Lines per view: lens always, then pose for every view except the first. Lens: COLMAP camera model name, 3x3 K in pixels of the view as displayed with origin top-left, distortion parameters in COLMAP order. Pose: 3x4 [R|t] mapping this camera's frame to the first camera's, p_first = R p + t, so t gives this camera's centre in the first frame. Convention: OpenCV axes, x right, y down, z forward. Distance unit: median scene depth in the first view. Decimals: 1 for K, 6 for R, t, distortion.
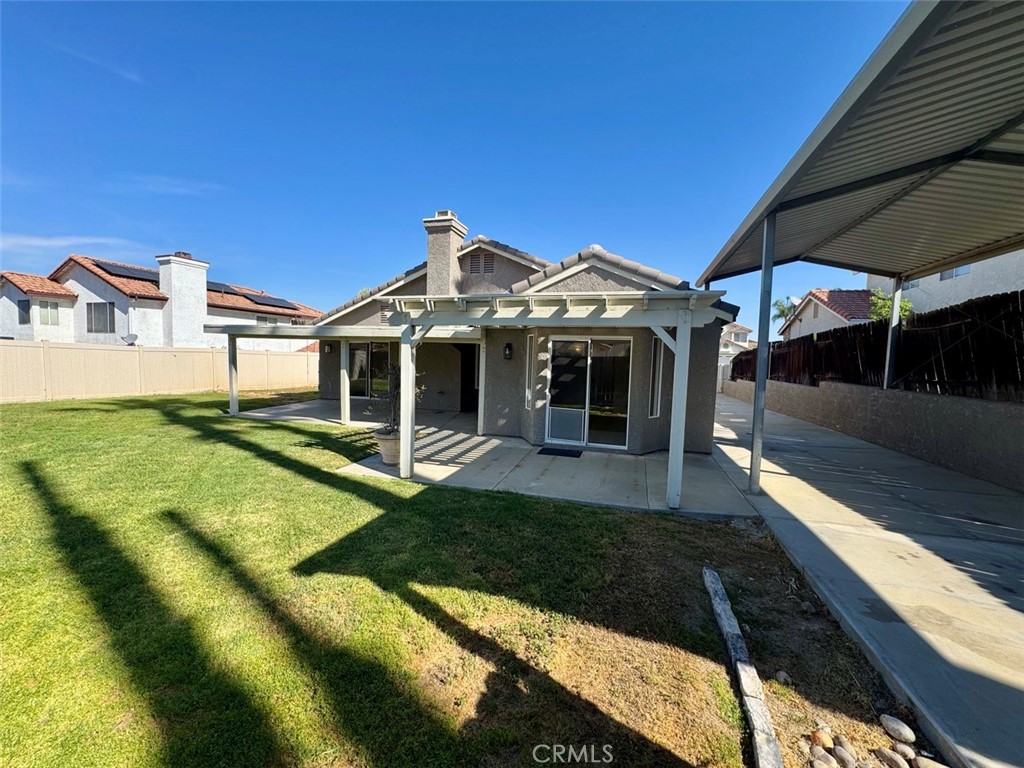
lens RADIAL K [[410.1, 0, 514.2], [0, 410.1, 385.9], [0, 0, 1]] dist [-0.006796, 0.000055]
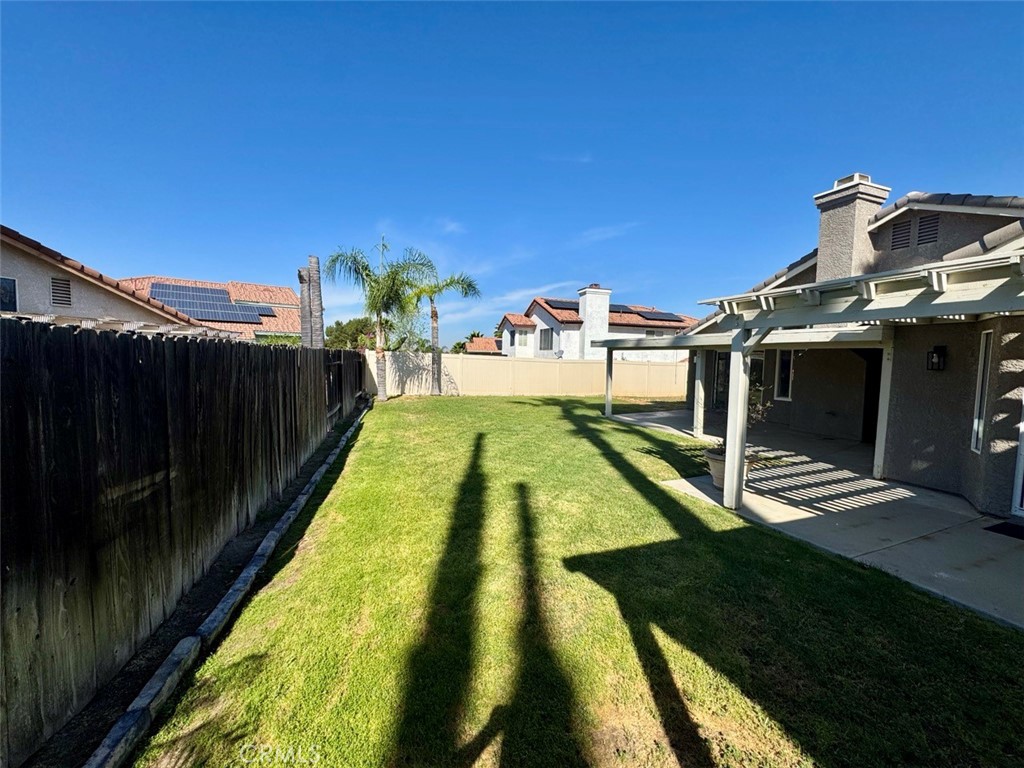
lens RADIAL K [[410.1, 0, 507.6], [0, 410.1, 384.4], [0, 0, 1]] dist [-0.006796, 0.000055]
pose [[0.608196, 0.032806, -0.793109, 0.091351], [-0.055342, 0.998467, -0.001138, -0.004919], [0.791855, 0.044585, 0.609079, 0.076934]]
